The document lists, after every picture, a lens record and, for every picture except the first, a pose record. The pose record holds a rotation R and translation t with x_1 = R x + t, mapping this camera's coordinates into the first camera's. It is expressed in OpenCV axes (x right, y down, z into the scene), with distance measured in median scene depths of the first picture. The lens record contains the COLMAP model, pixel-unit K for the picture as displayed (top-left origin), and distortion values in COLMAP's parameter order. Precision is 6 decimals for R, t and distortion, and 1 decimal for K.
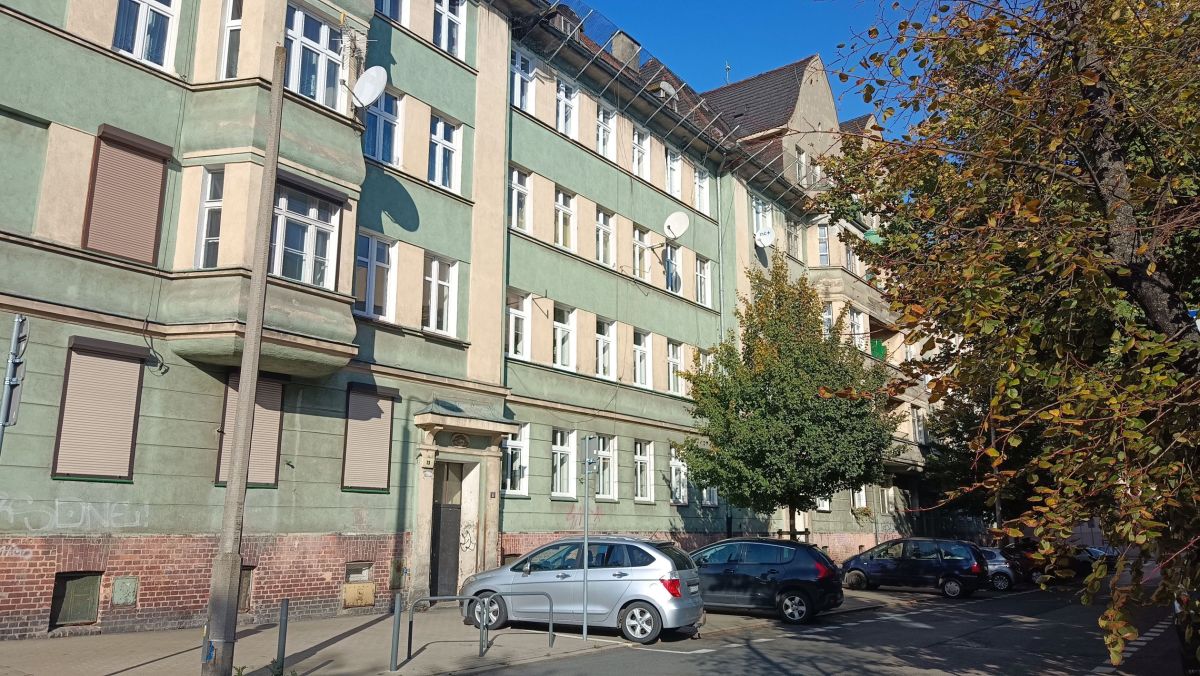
lens RADIAL K [[898.4, 0, 599.0], [0, 898.4, 334.4], [0, 0, 1]] dist [0.053480, -0.020094]
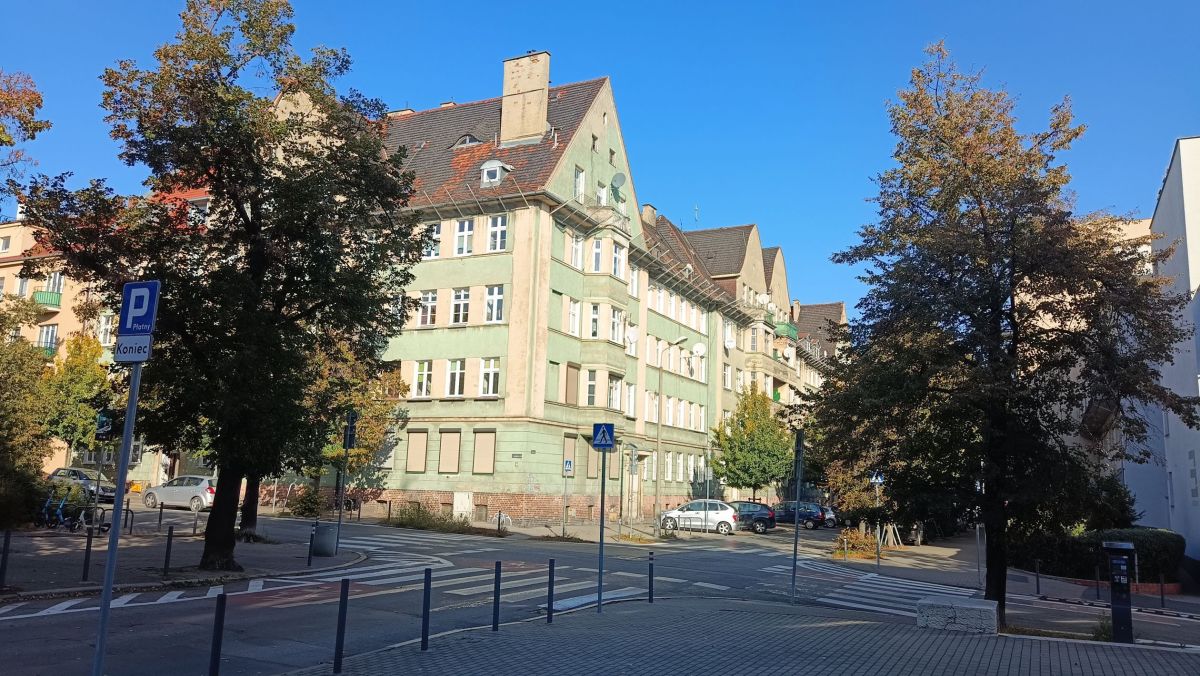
lens RADIAL K [[898.4, 0, 600.4], [0, 898.4, 330.7], [0, 0, 1]] dist [0.053480, -0.020094]
pose [[0.985022, 0.064106, 0.160068, -0.649960], [-0.072582, 0.996223, 0.047669, -0.337983], [-0.156407, -0.058573, 0.985954, -1.386781]]
